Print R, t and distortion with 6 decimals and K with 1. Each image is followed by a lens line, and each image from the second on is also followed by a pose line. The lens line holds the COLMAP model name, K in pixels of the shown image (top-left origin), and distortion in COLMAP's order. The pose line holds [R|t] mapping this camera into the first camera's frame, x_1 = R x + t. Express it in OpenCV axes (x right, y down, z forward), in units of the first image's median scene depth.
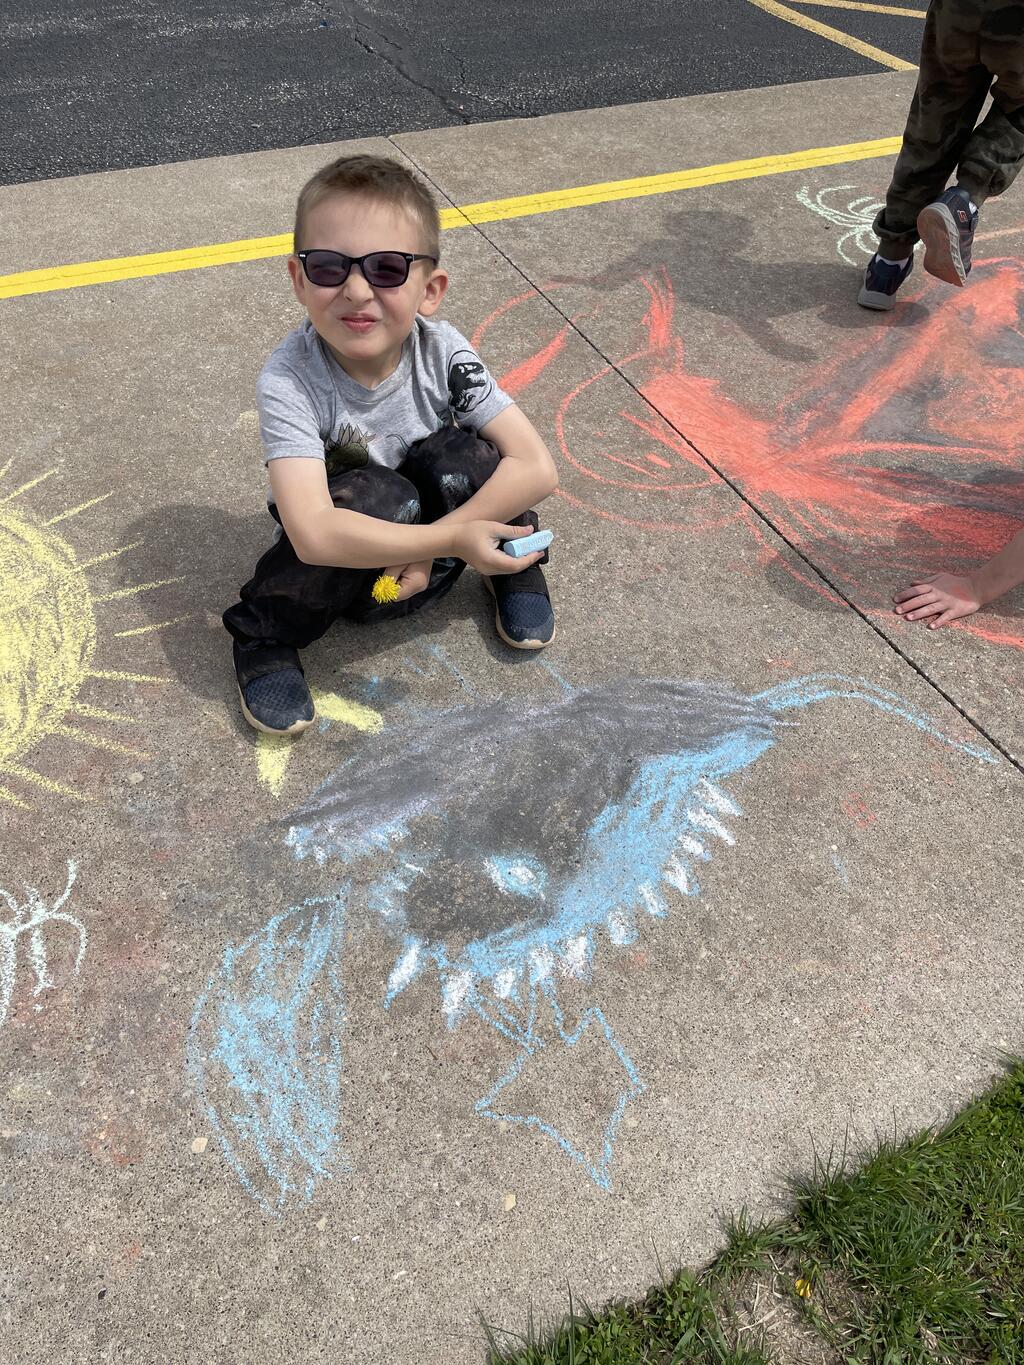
lens RADIAL K [[1060.9, 0, 510.3], [0, 1060.9, 687.0], [0, 0, 1]] dist [0.067249, -0.089267]
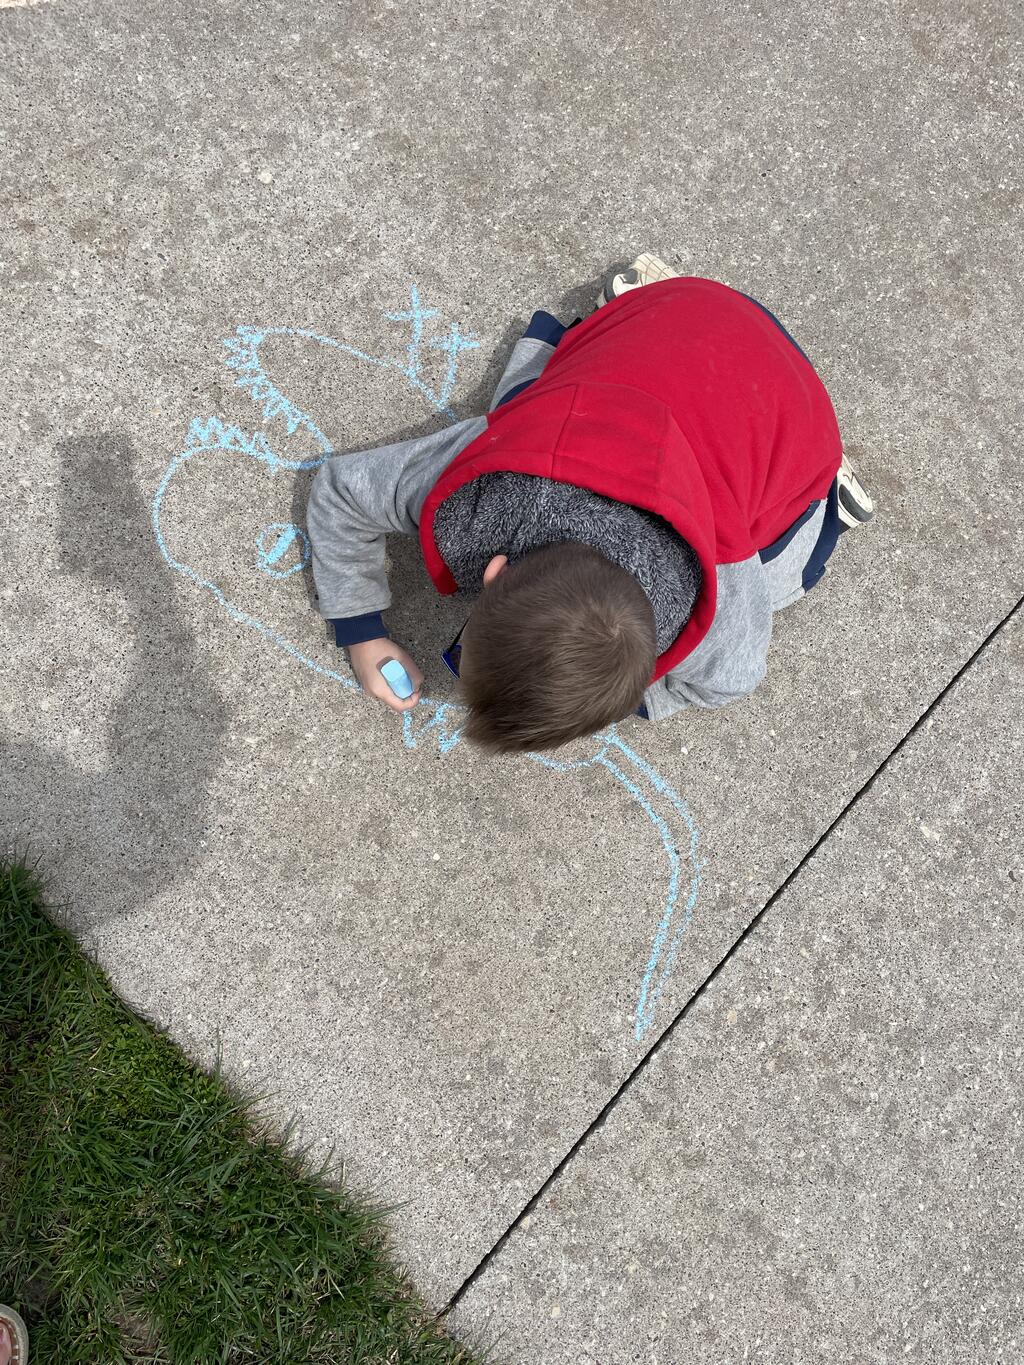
lens RADIAL K [[1060.9, 0, 517.9], [0, 1060.9, 682.9], [0, 0, 1]] dist [0.067249, -0.089267]
pose [[0.335778, 0.907509, -0.252349, 0.416327], [-0.799742, 0.416209, 0.432646, -0.343033], [0.497660, 0.056541, 0.865527, 0.264818]]
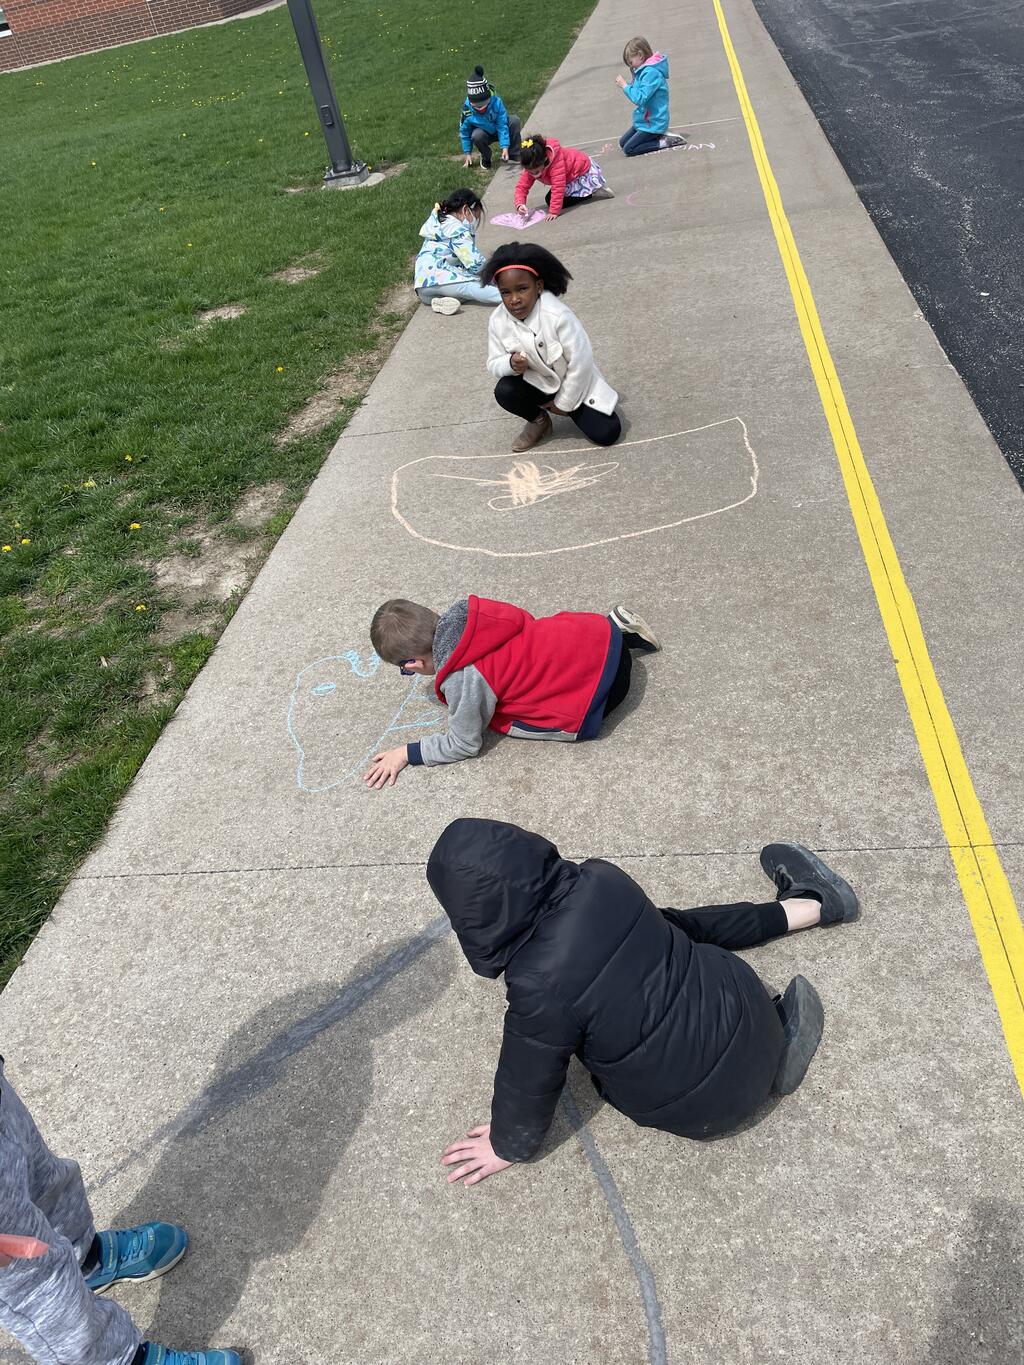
lens RADIAL K [[1060.9, 0, 514.7], [0, 1060.9, 674.9], [0, 0, 1]] dist [0.067249, -0.089267]
pose [[-0.569577, 0.500930, -0.651653, 1.240471], [-0.513115, 0.402655, 0.758012, -1.766614], [0.642102, 0.766119, 0.027692, 1.124401]]
